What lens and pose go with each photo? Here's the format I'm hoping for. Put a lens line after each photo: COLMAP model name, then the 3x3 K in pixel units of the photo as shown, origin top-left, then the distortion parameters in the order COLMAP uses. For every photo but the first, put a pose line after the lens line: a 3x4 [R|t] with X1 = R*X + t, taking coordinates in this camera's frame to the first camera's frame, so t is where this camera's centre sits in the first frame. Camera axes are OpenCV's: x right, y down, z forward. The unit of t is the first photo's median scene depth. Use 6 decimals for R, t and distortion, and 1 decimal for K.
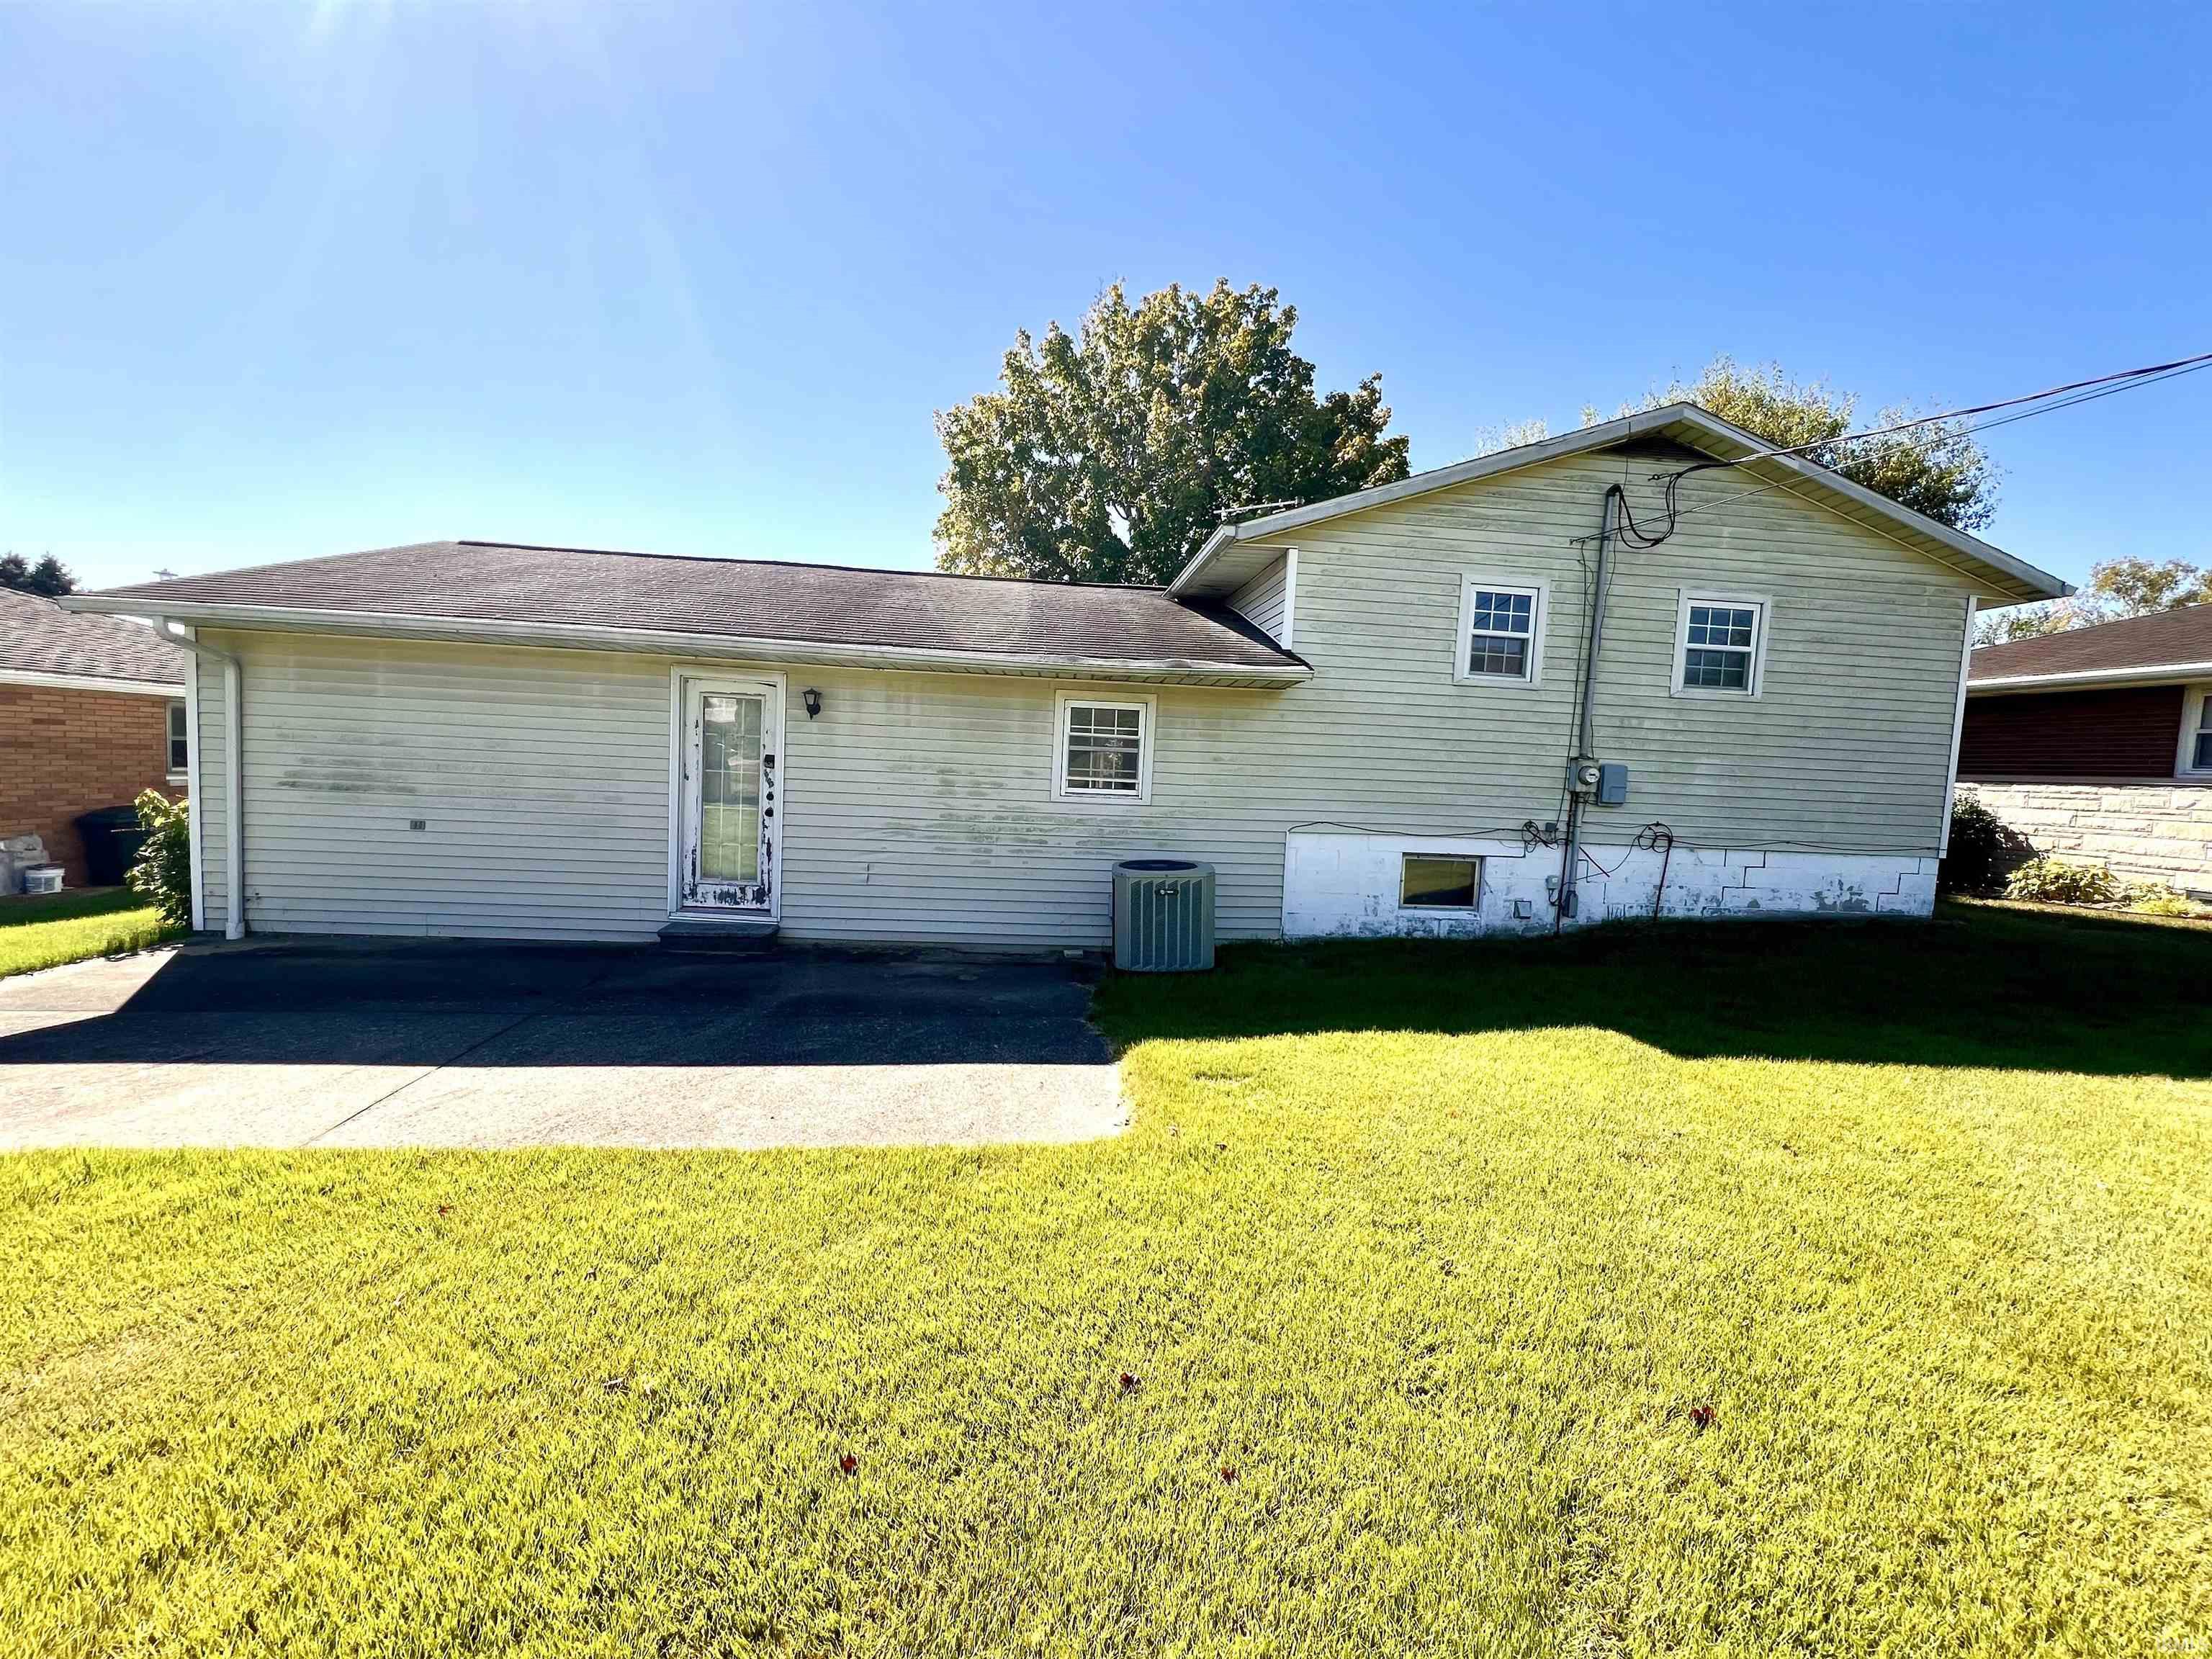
lens RADIAL K [[884.1, 0, 1106.9], [0, 884.1, 830.4], [0, 0, 1]] dist [-0.001025, 0.000689]
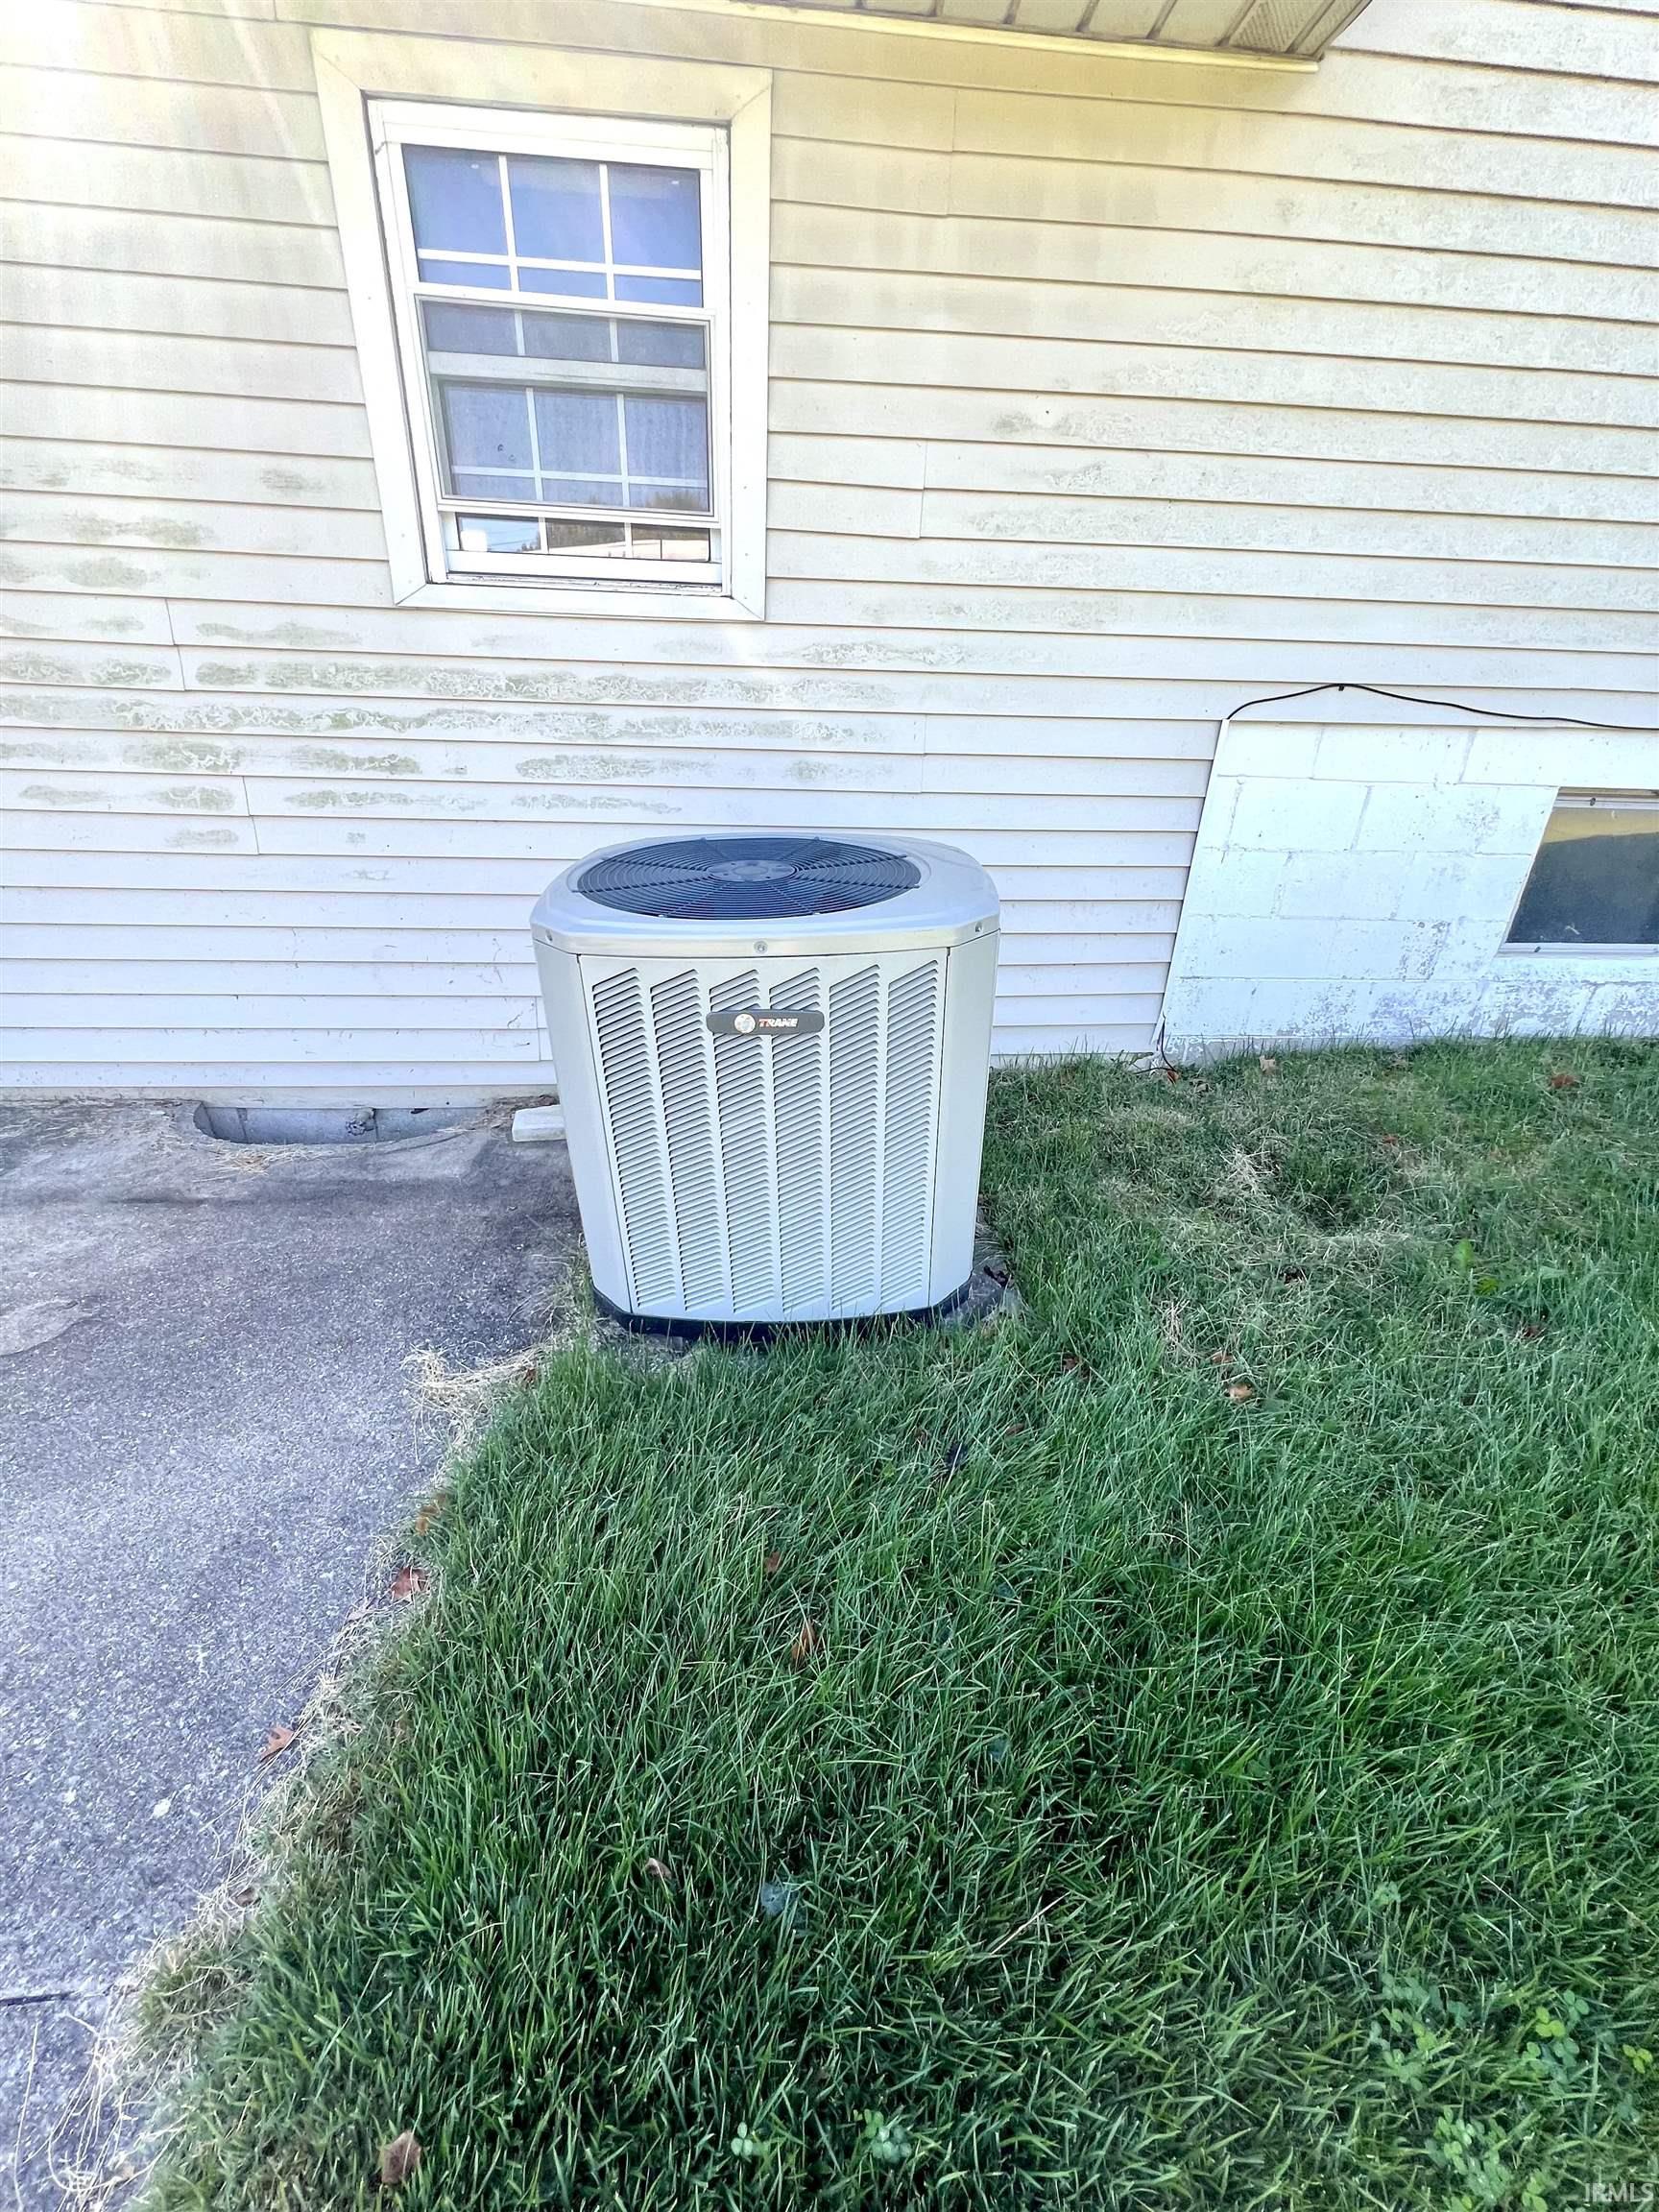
lens RADIAL K [[884.1, 0, 830.1], [0, 884.1, 1105.7], [0, 0, 1]] dist [-0.001025, 0.000689]
pose [[0.999936, -0.006148, -0.009549, 0.072765], [0.009320, 0.924701, 0.380579, 0.007330], [0.006490, -0.380644, 0.924699, 0.684432]]
